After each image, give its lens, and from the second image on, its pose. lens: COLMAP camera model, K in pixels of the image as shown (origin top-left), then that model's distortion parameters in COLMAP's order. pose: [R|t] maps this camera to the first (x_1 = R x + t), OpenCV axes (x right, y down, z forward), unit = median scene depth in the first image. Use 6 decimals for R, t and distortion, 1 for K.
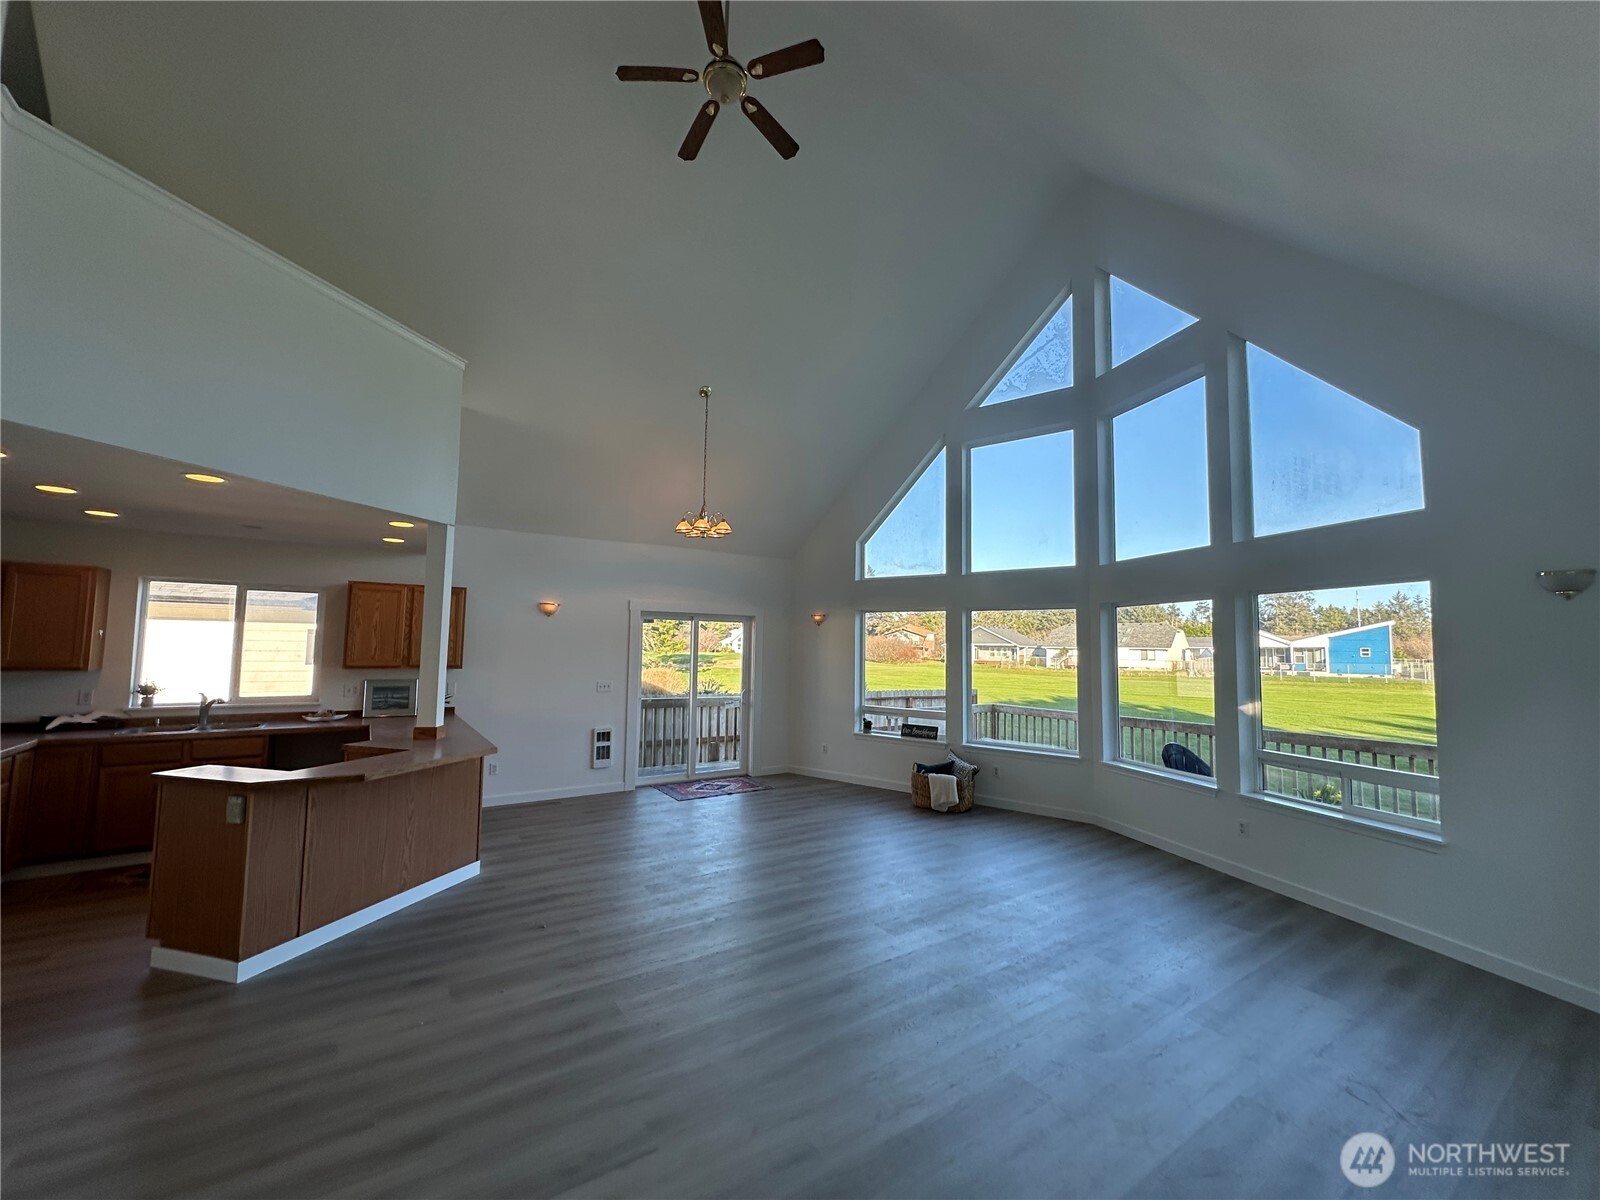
lens RADIAL K [[634.5, 0, 799.7], [0, 634.5, 605.7], [0, 0, 1]] dist [-0.003414, 0.000730]
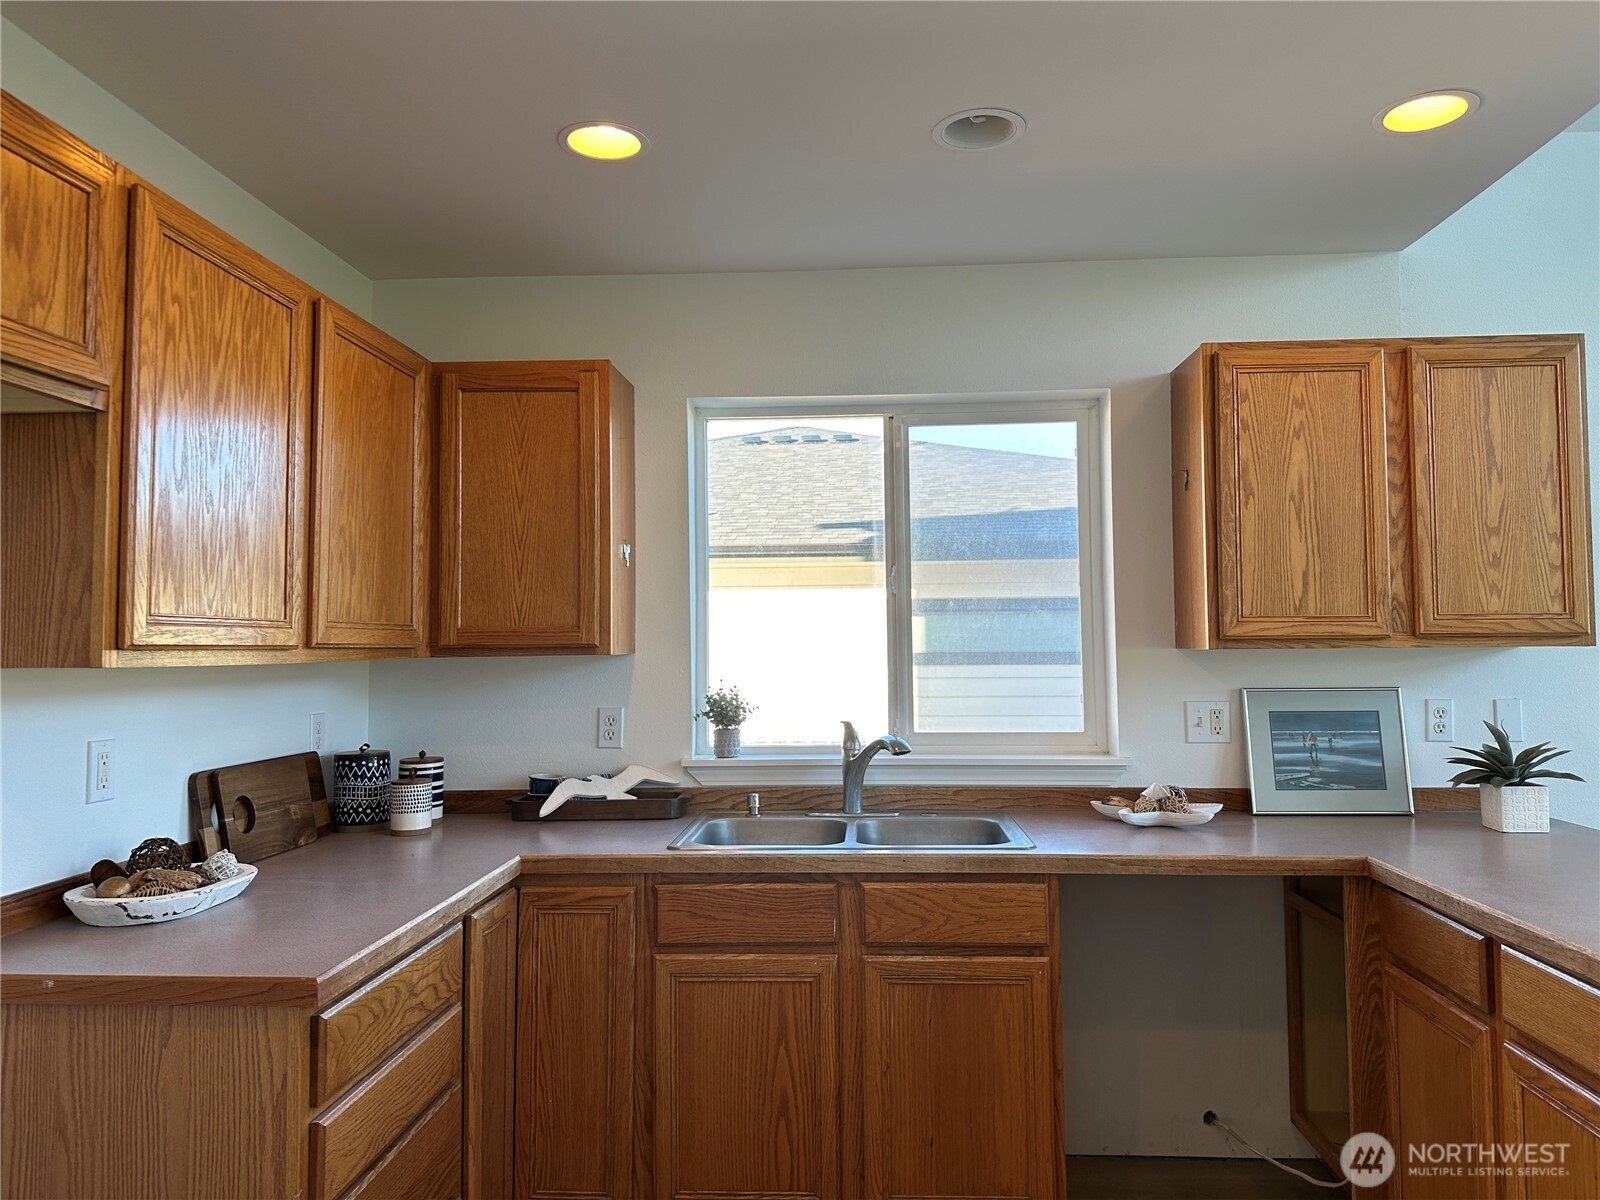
lens RADIAL K [[1116.2, 0, 806.1], [0, 1116.2, 594.8], [0, 0, 1]] dist [0.041264, -0.047827]
pose [[0.789485, -0.045611, -0.612073, -0.524500], [0.060262, 0.998177, 0.003345, 0.060025], [0.610805, -0.039526, 0.790794, 0.459841]]
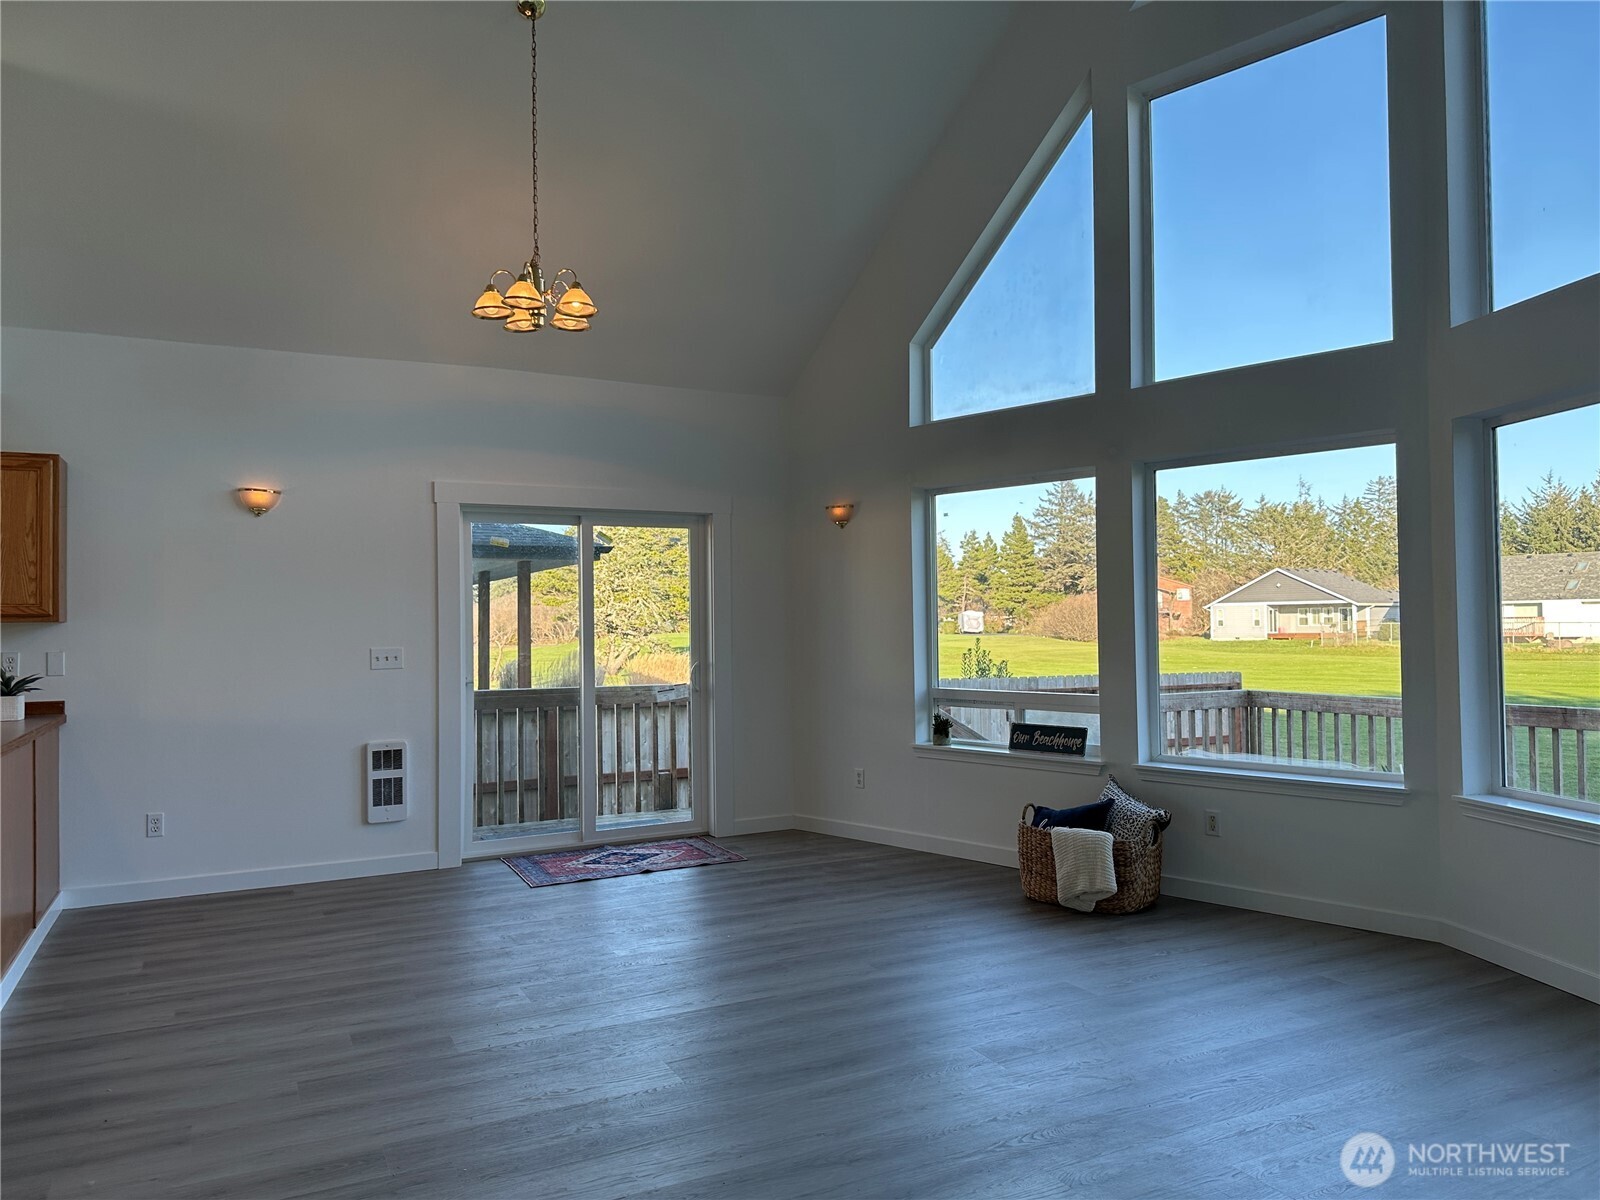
lens RADIAL K [[1116.2, 0, 804.0], [0, 1116.2, 605.4], [0, 0, 1]] dist [0.041264, -0.047827]
pose [[0.991384, -0.032366, -0.126922, 0.151787], [0.038619, 0.998142, 0.047118, 0.071214], [0.125162, -0.051614, 0.990793, 0.223672]]
